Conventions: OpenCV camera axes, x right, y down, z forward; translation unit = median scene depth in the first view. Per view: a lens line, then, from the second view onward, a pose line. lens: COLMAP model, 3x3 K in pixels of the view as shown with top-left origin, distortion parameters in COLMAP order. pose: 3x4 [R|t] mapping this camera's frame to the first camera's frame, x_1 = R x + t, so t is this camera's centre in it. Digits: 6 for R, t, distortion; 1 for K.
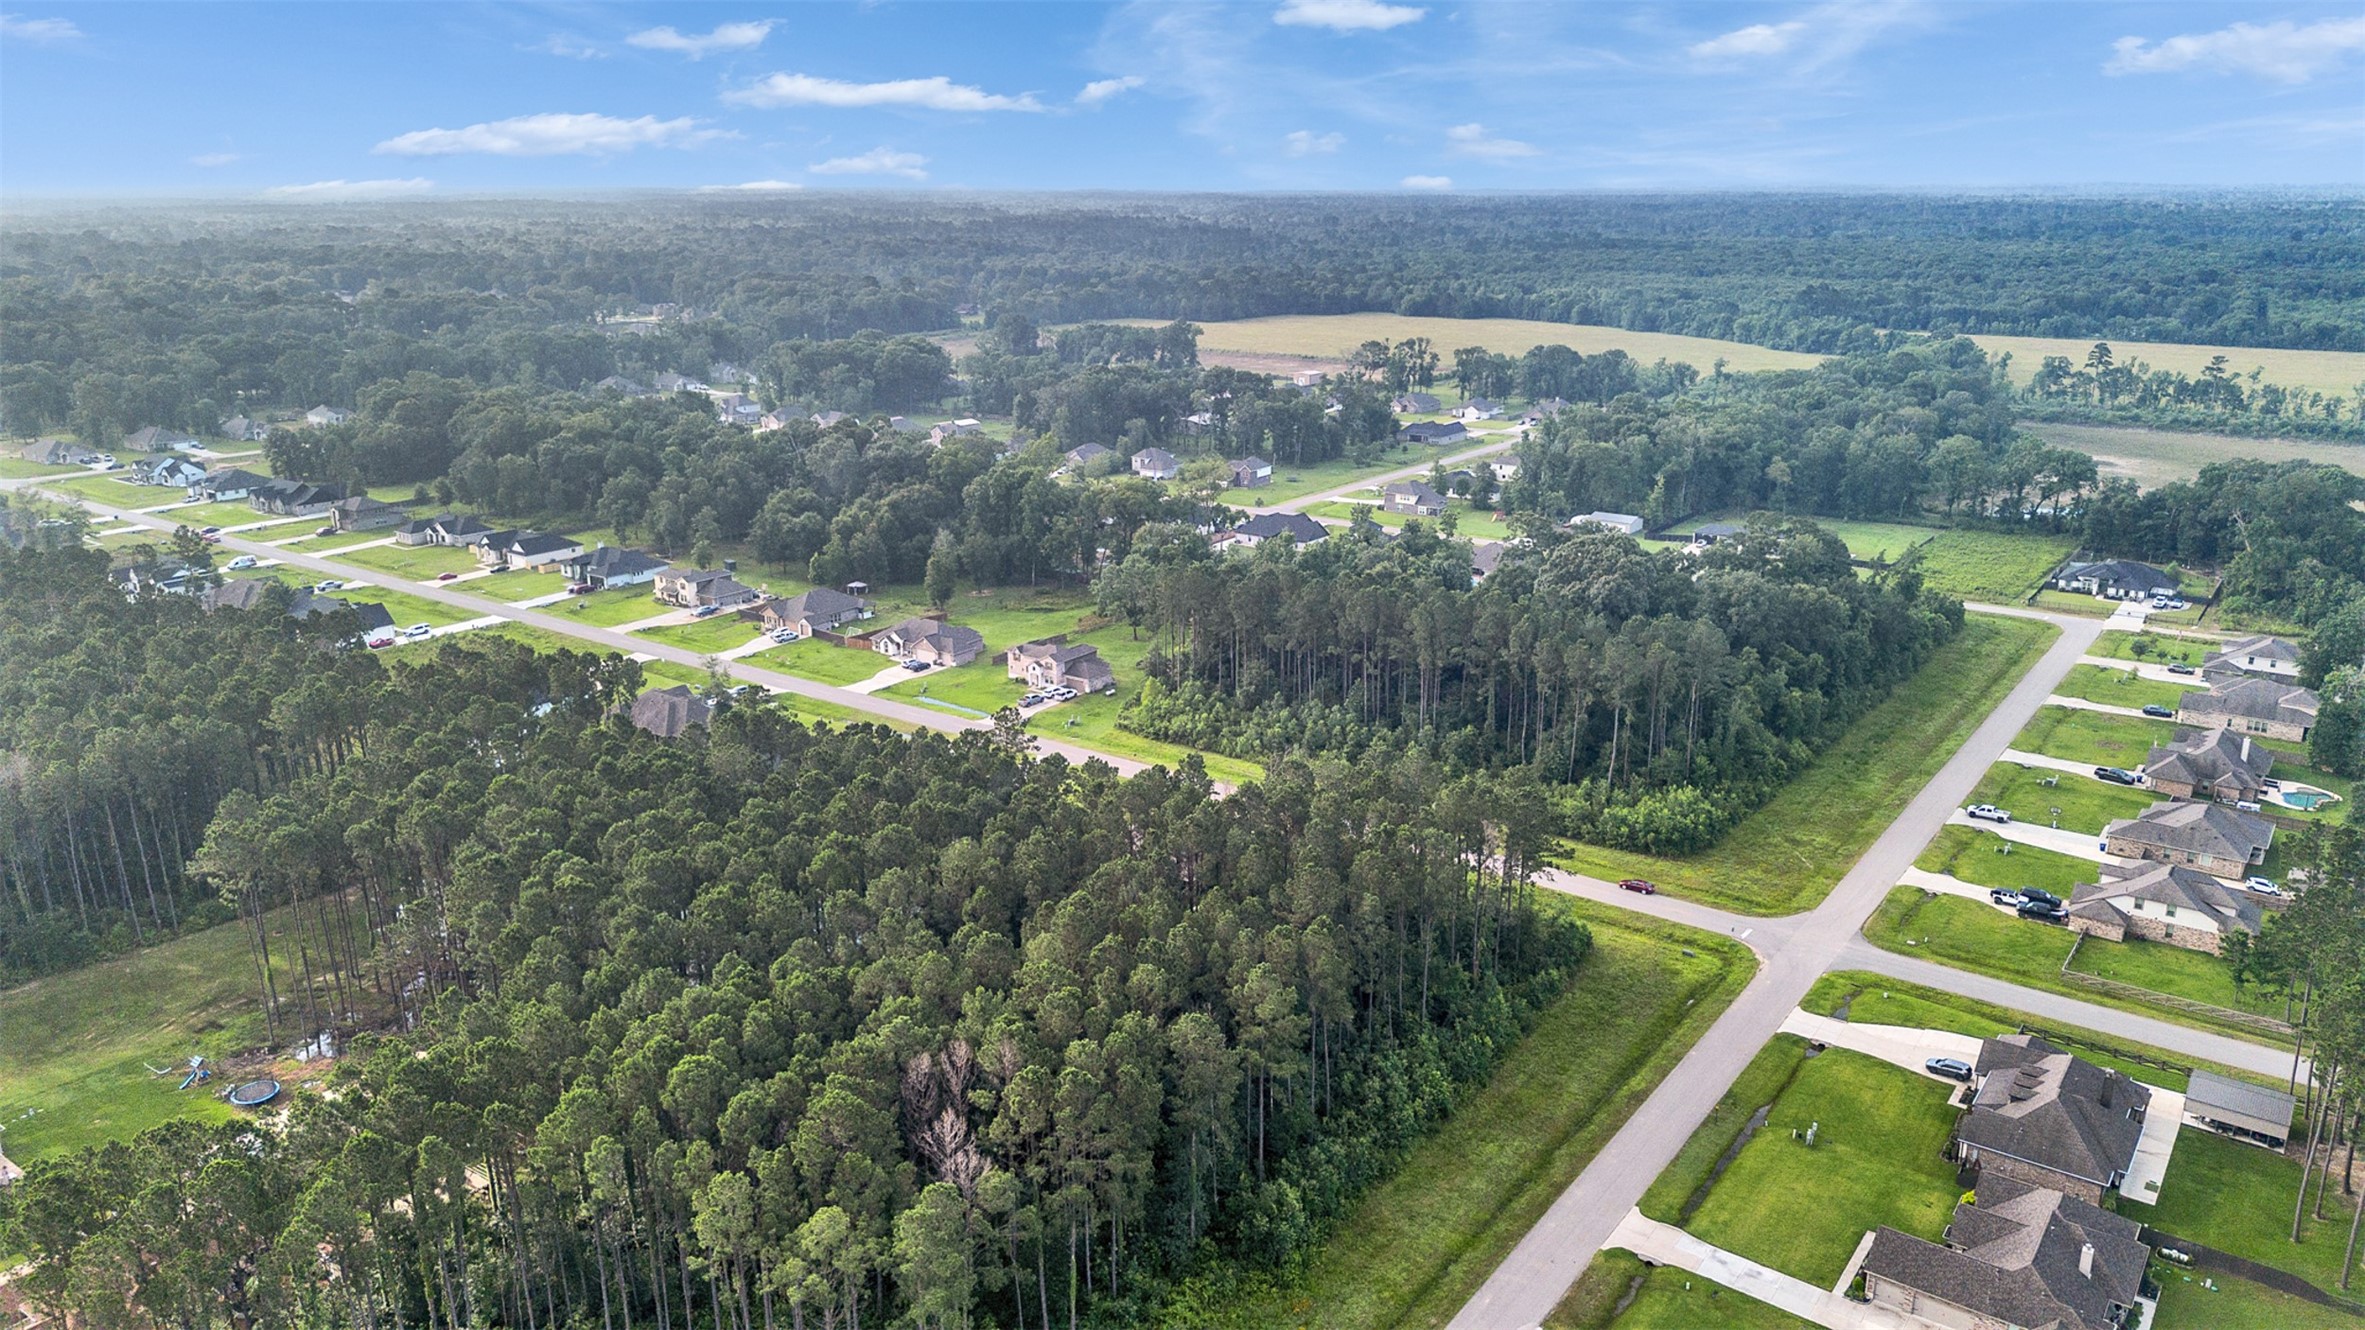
lens RADIAL K [[1692.1, 0, 1117.4], [0, 1692.1, 656.5], [0, 0, 1]] dist [-0.005113, -0.001942]
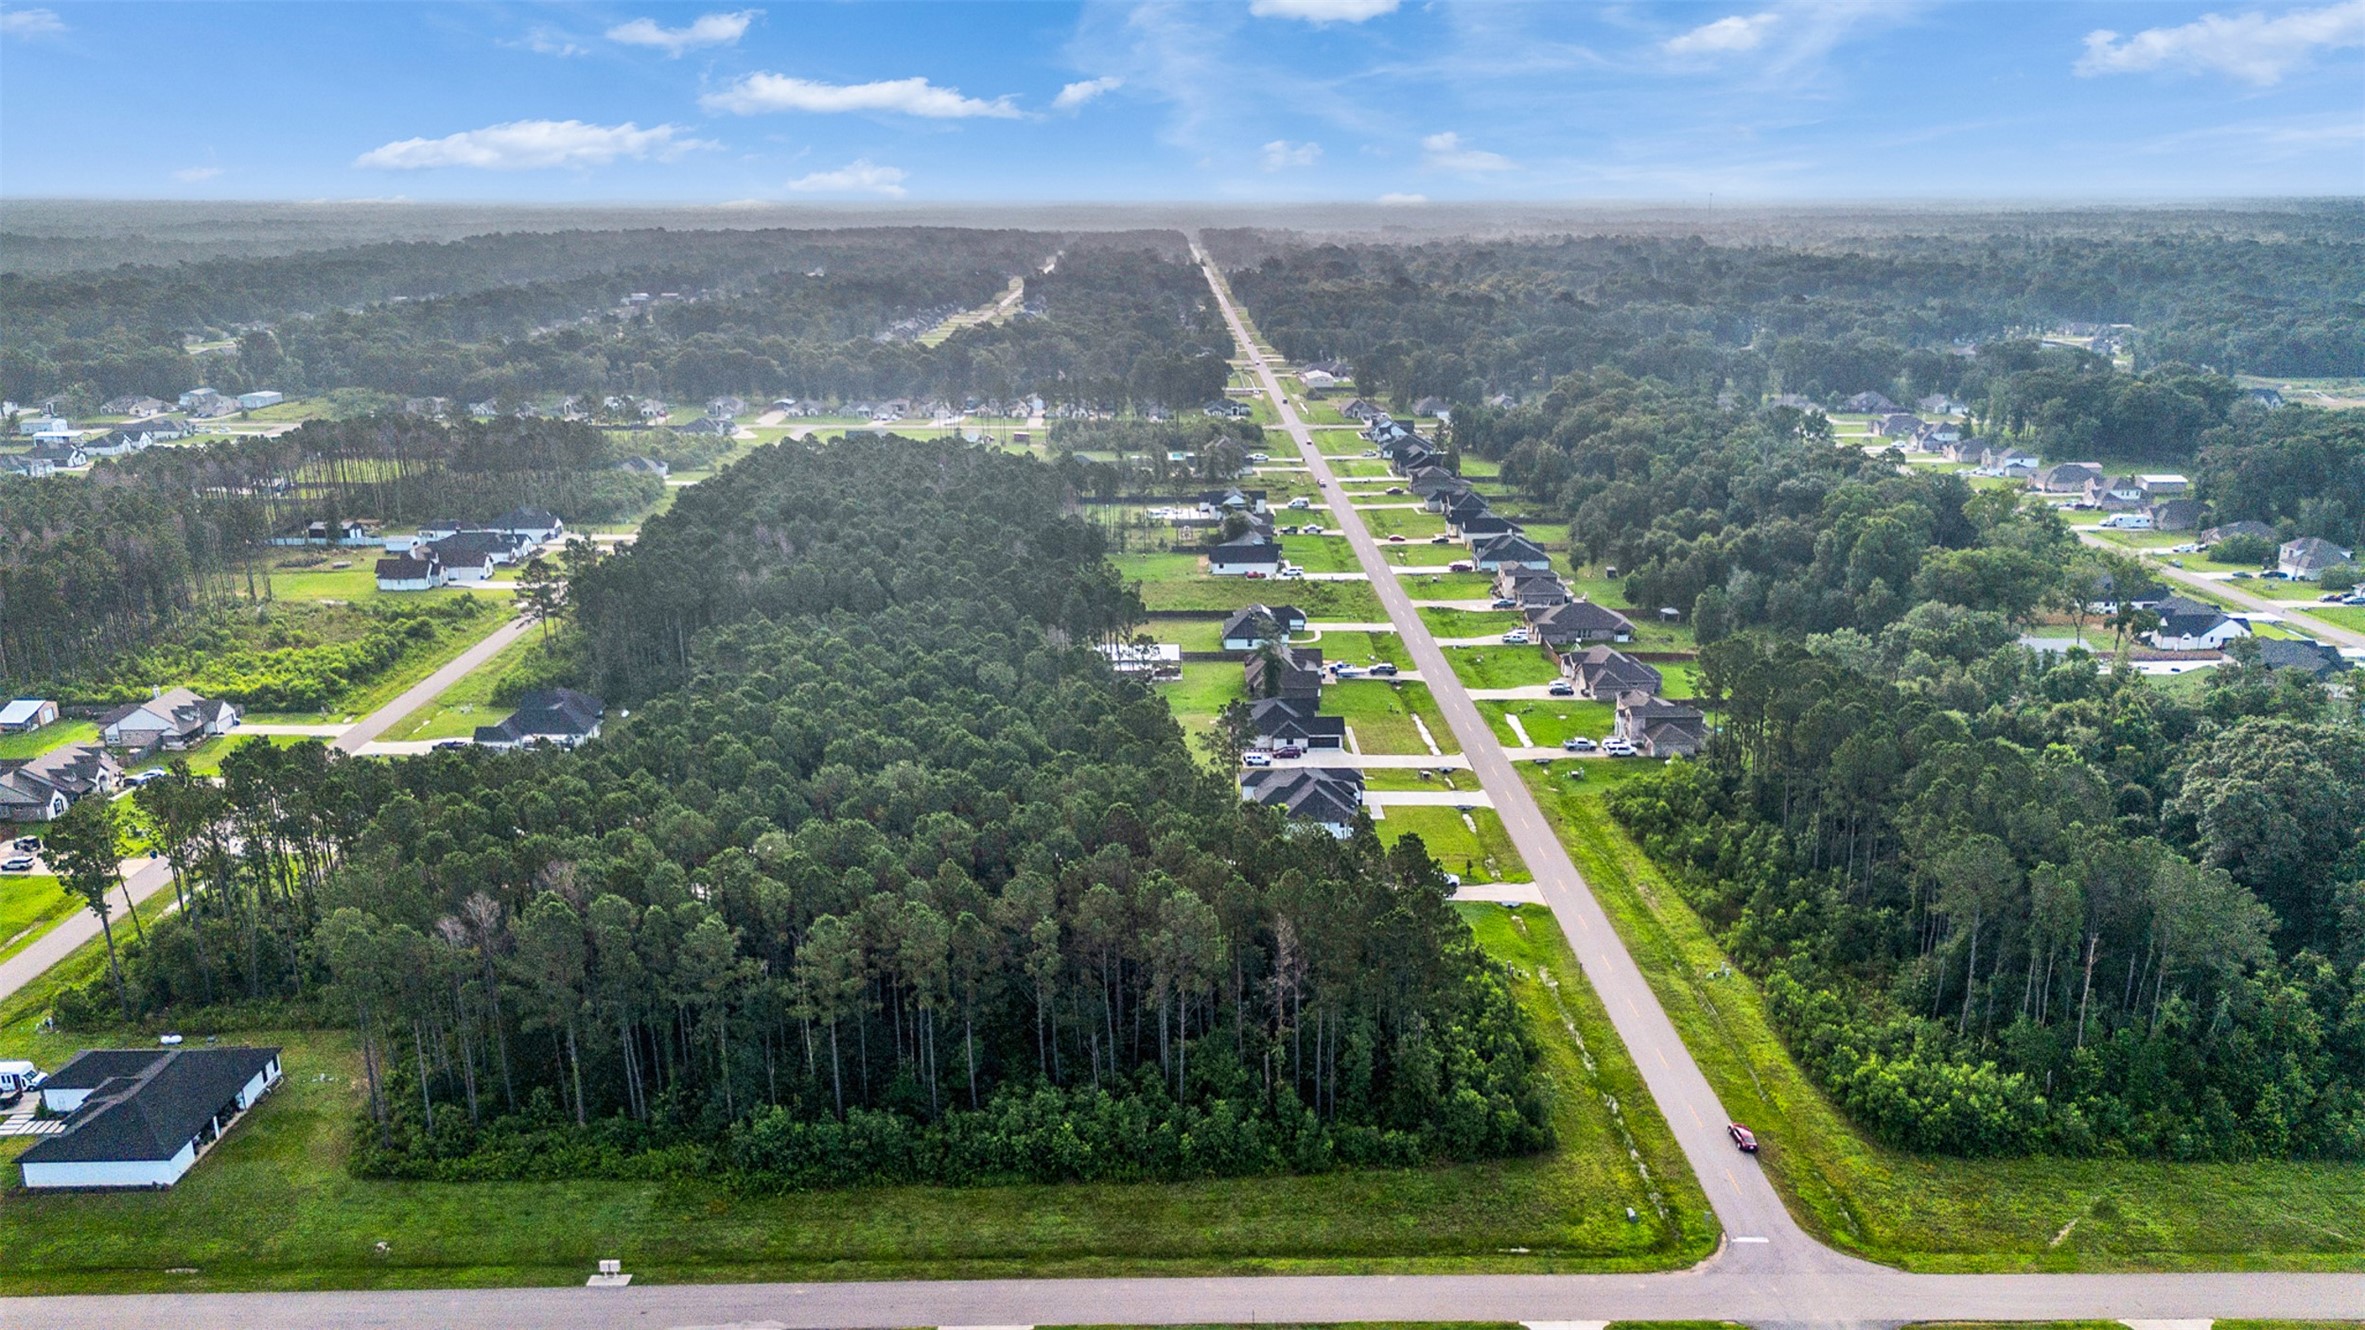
lens RADIAL K [[1689.5, 0, 1182.5], [0, 1689.5, 665.0], [0, 0, 1]] dist [0.098294, -0.101621]
pose [[0.630833, 0.225679, -0.742374, 0.535873], [-0.227054, 0.968578, 0.101505, -0.068622], [0.741954, 0.104526, 0.662252, 0.239639]]
